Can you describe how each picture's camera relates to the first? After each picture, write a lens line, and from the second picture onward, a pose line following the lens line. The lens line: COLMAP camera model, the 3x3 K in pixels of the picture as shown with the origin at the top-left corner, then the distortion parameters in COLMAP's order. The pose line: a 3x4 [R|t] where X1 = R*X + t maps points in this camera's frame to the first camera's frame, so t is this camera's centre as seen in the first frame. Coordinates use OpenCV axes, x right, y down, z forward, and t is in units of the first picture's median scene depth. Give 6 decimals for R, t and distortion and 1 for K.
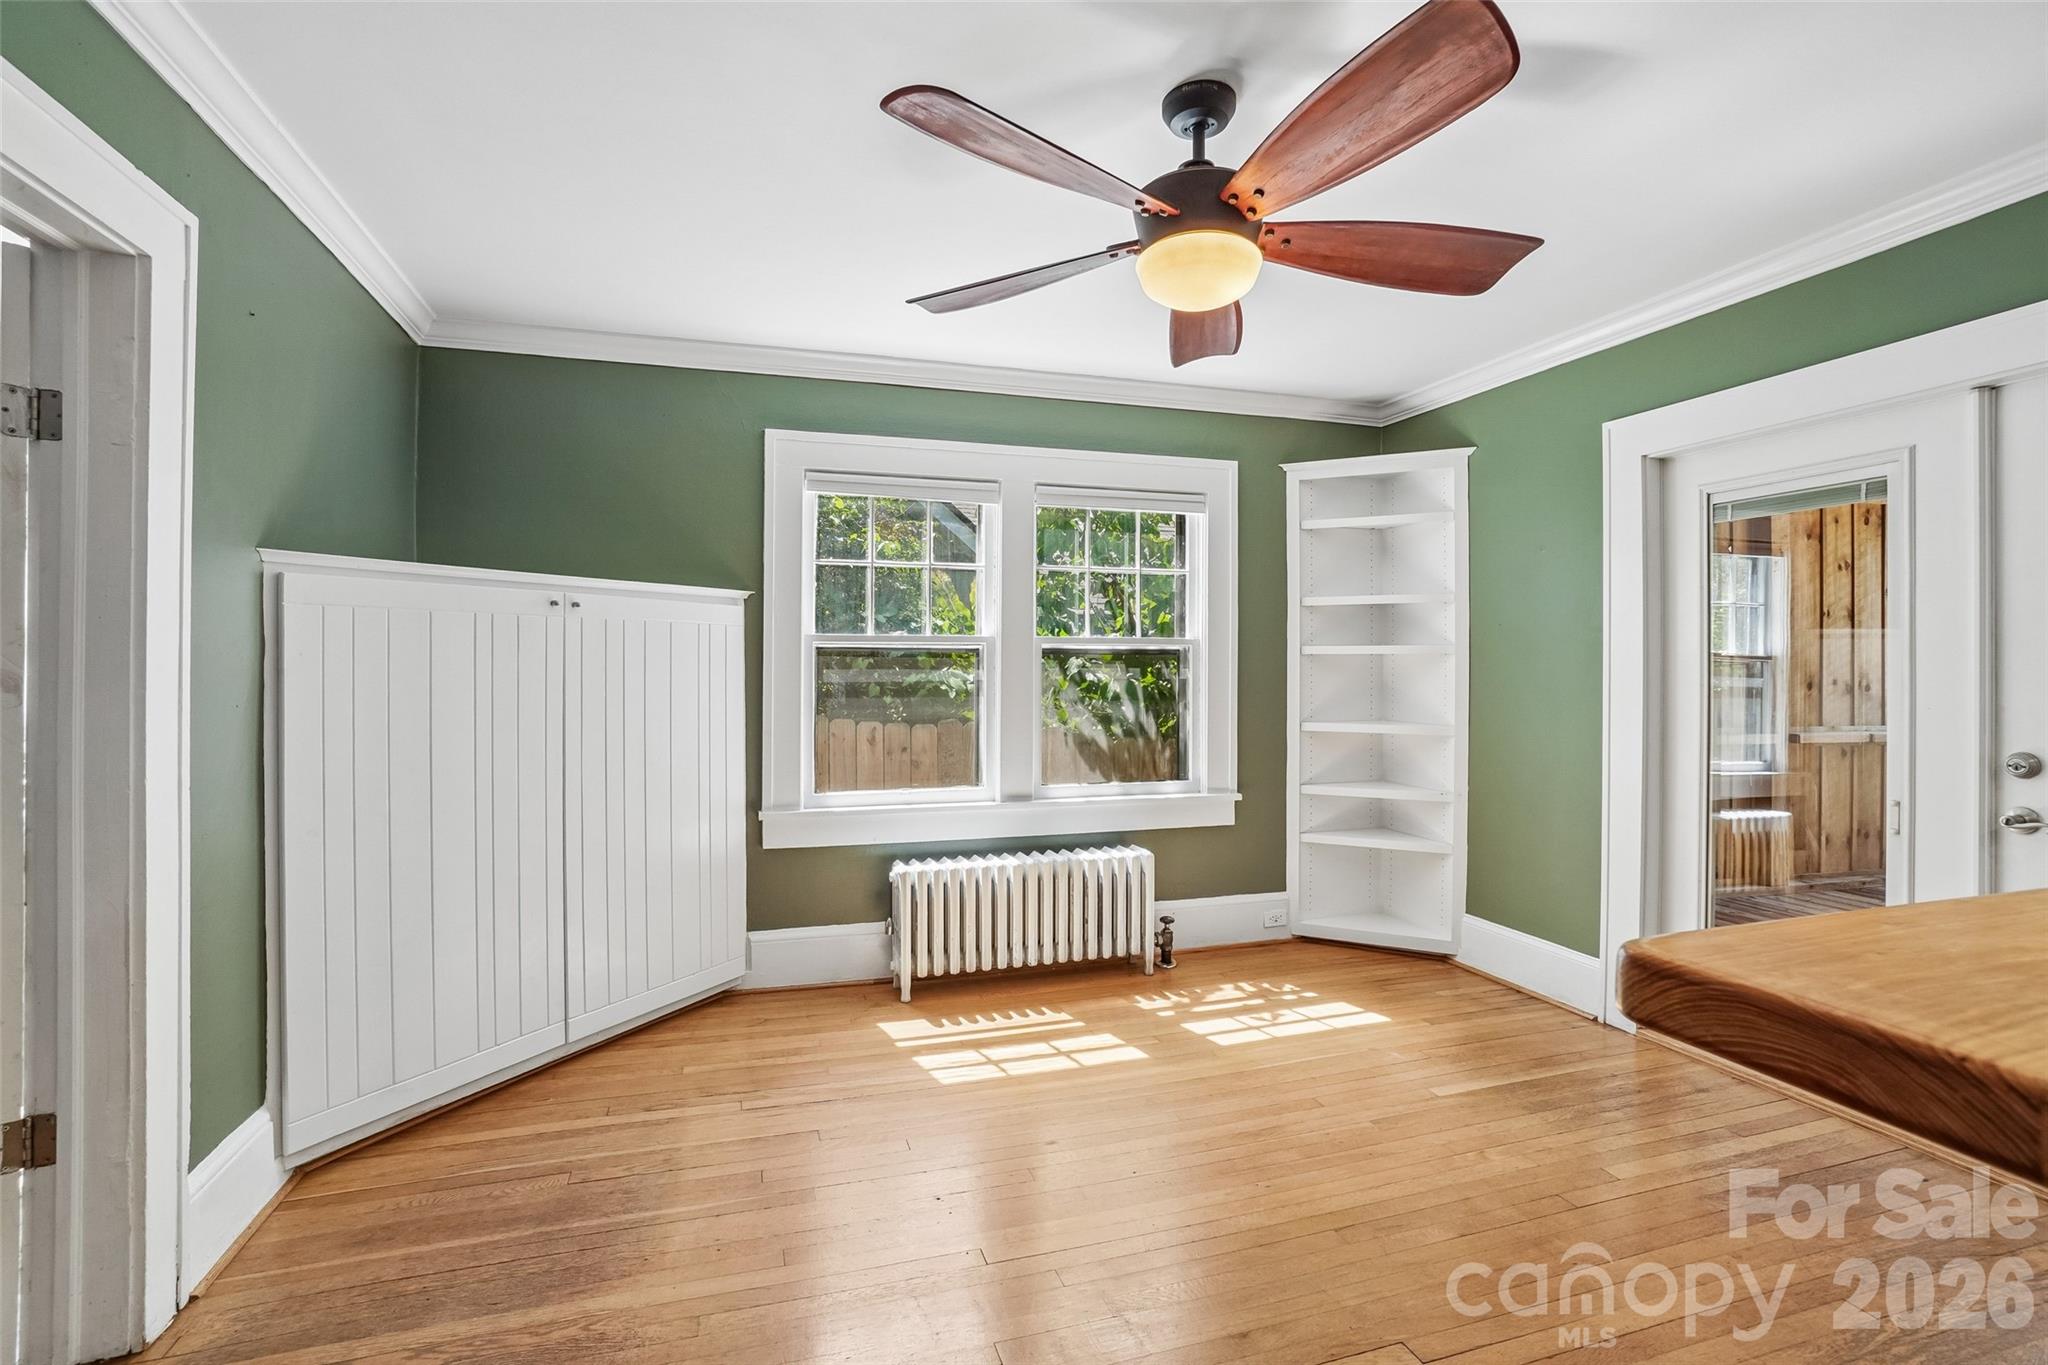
lens RADIAL K [[928.8, 0, 1014.4], [0, 928.8, 665.9], [0, 0, 1]] dist [-0.057352, 0.019944]
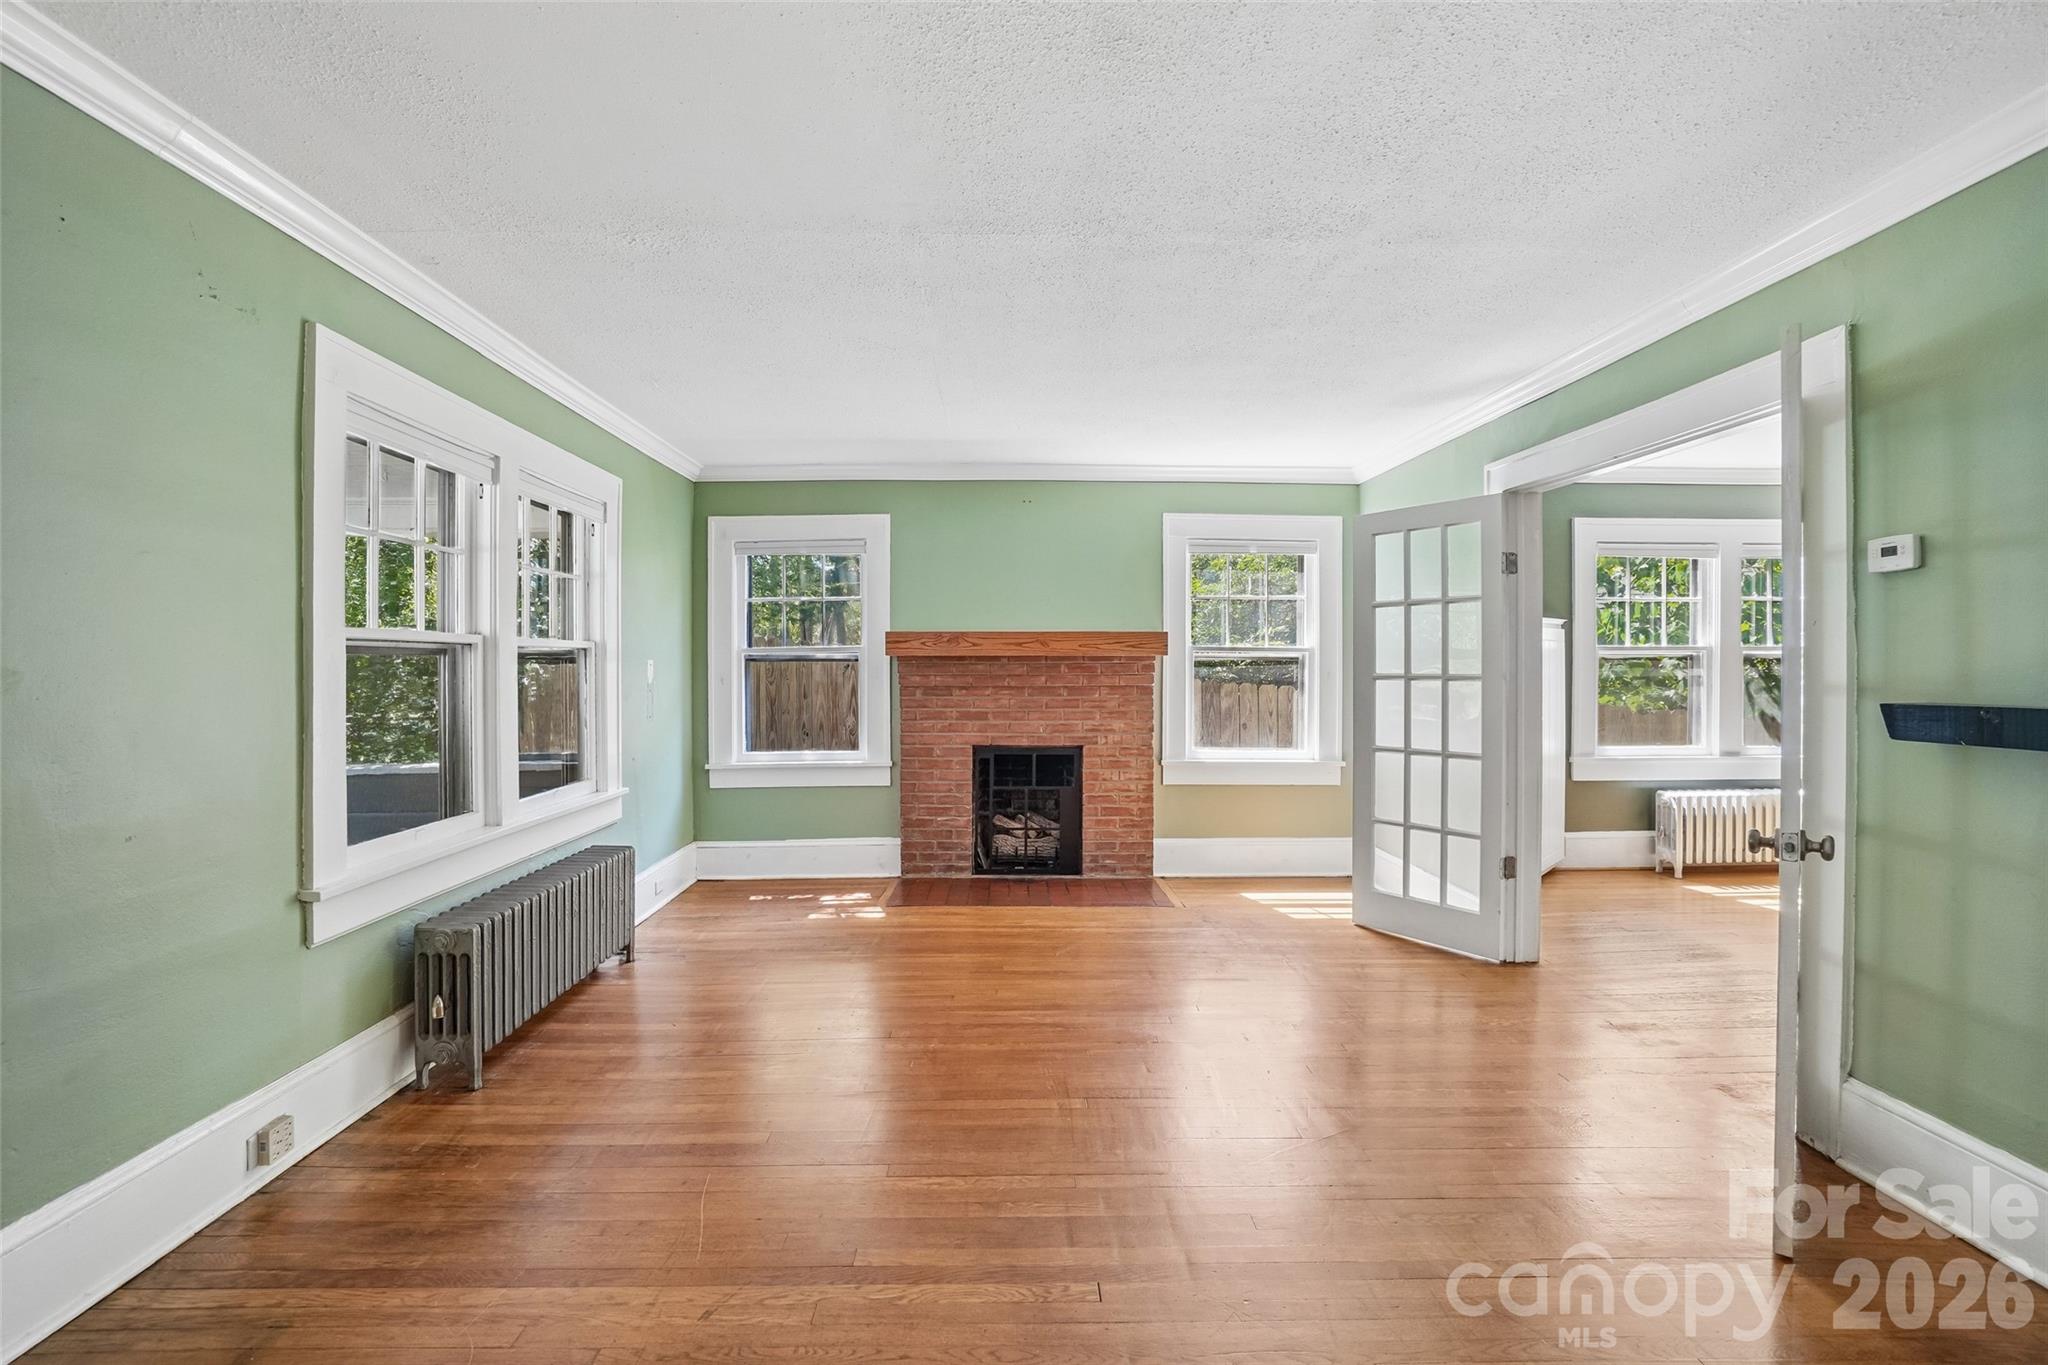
lens RADIAL K [[928.8, 0, 1010.4], [0, 928.8, 667.0], [0, 0, 1]] dist [-0.057352, 0.019944]
pose [[0.960002, -0.001348, -0.279988, -0.708949], [0.003140, 0.999977, 0.005953, -0.010383], [0.279974, -0.006594, 0.959985, -0.727959]]
